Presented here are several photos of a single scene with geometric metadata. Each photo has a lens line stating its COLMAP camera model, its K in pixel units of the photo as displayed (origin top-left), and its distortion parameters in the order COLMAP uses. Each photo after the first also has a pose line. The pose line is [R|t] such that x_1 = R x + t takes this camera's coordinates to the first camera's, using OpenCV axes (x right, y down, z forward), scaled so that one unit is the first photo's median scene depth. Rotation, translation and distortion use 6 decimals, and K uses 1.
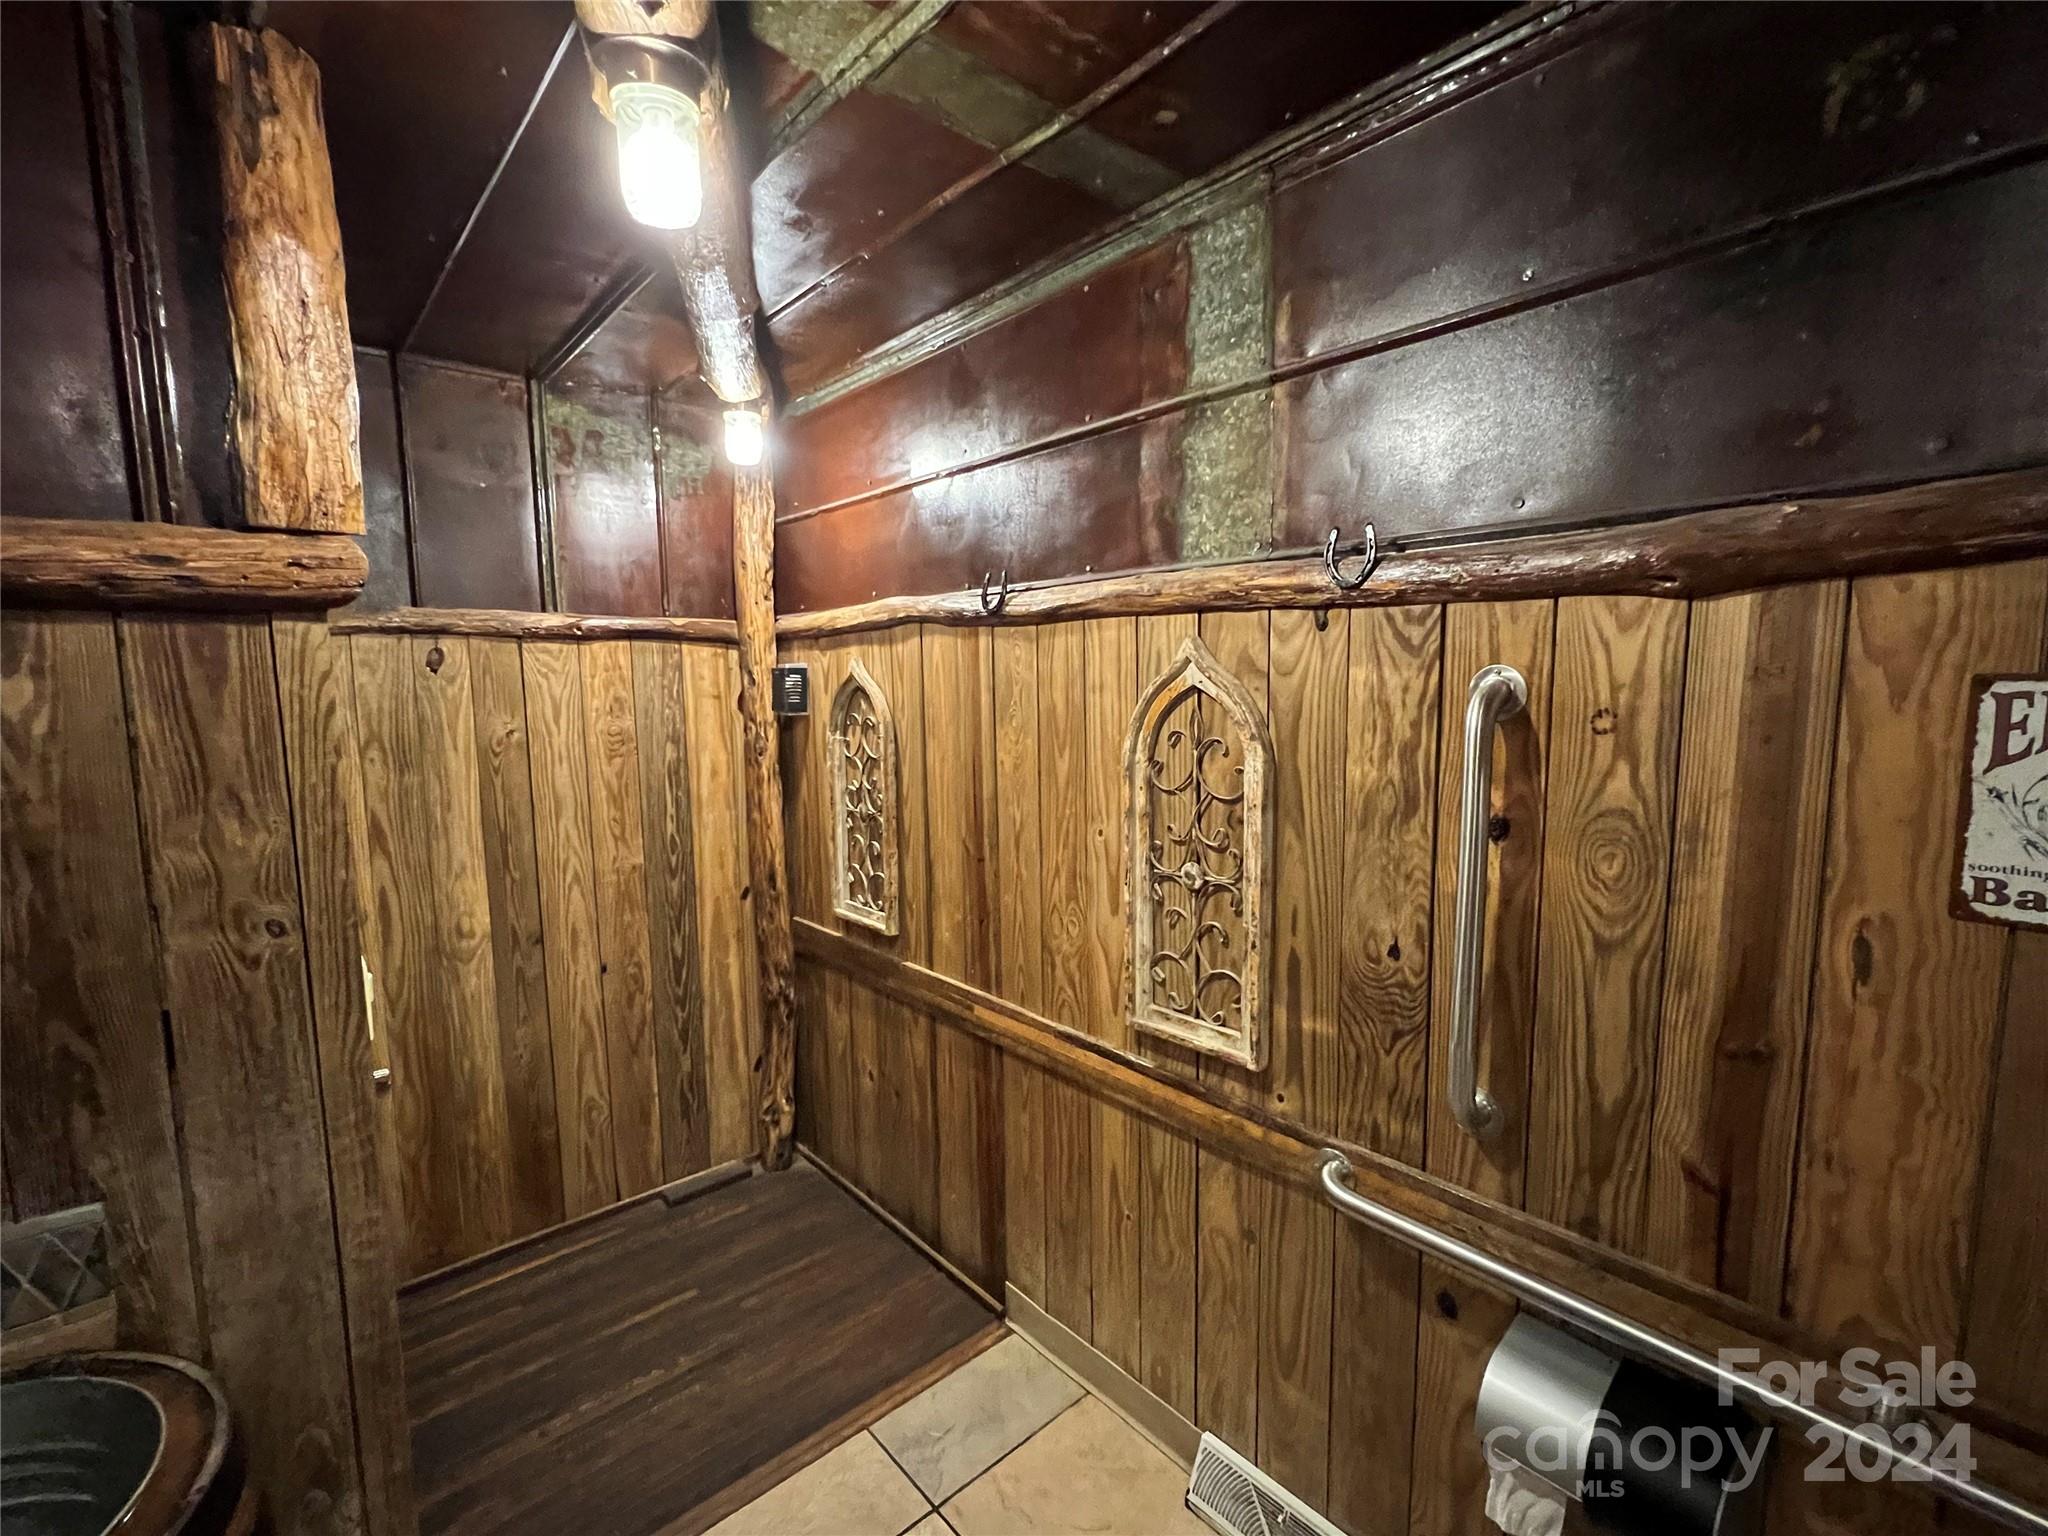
lens RADIAL K [[900.1, 0, 1024.0], [0, 900.1, 768.0], [0, 0, 1]] dist [-0.000743, -0.000136]
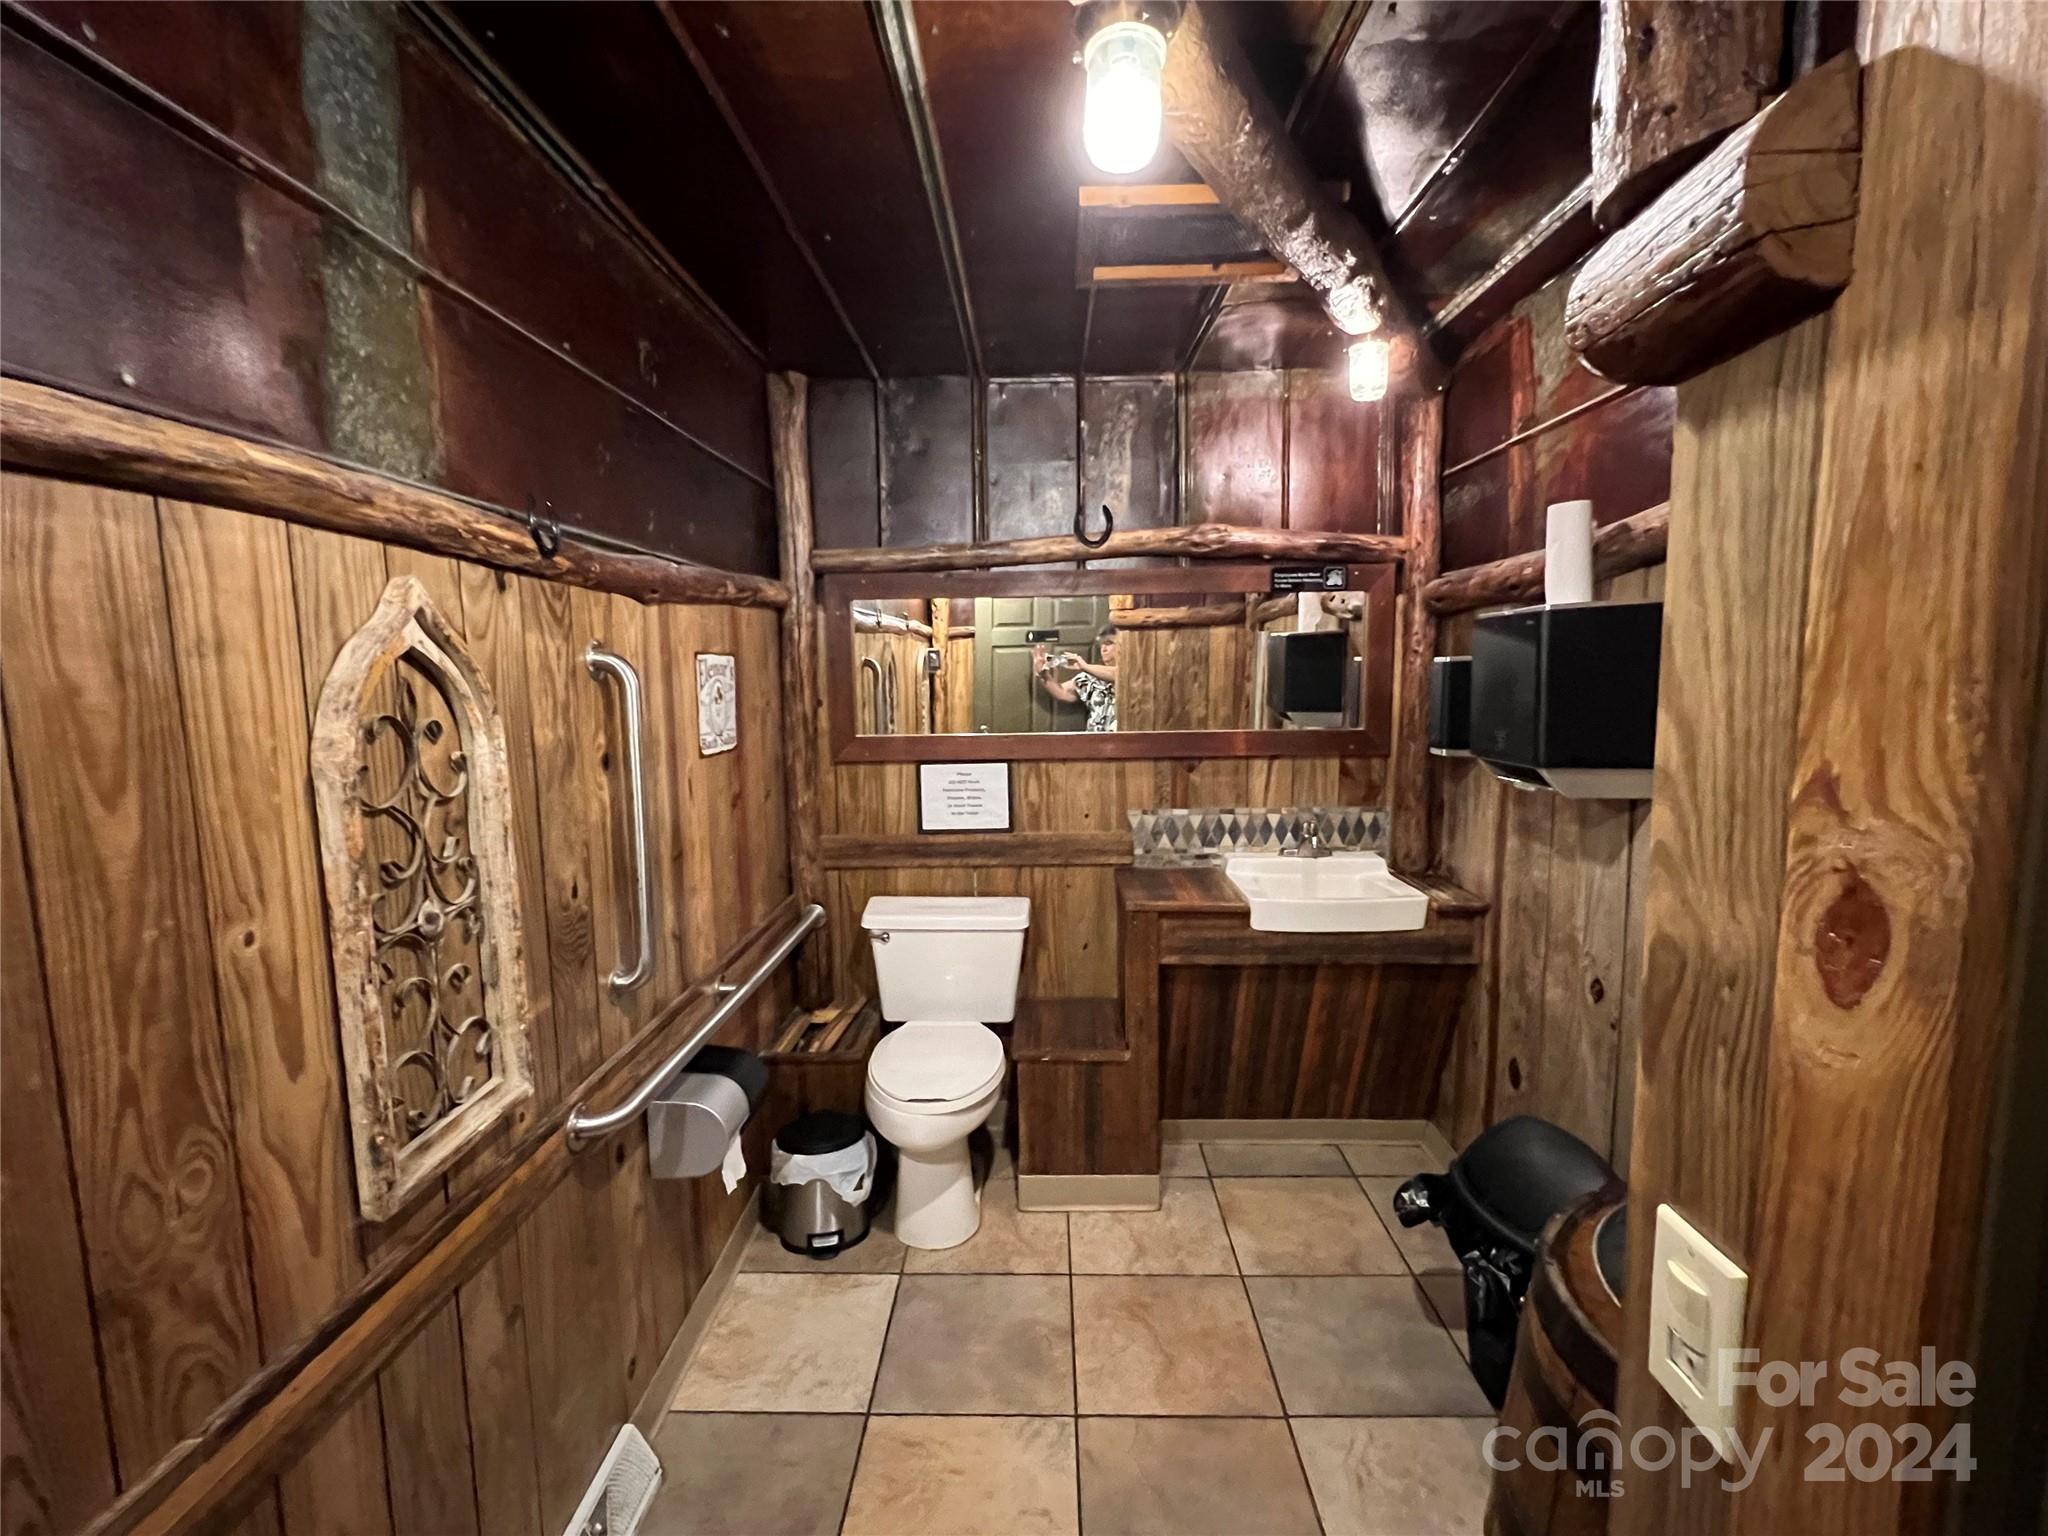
lens RADIAL K [[900.1, 0, 1024.0], [0, 900.1, 768.0], [0, 0, 1]] dist [-0.000743, -0.000136]
pose [[-0.729687, -0.049907, 0.681957, -0.658126], [0.098270, 0.979326, 0.176816, -0.078209], [-0.676683, 0.196036, -0.709697, 1.215449]]
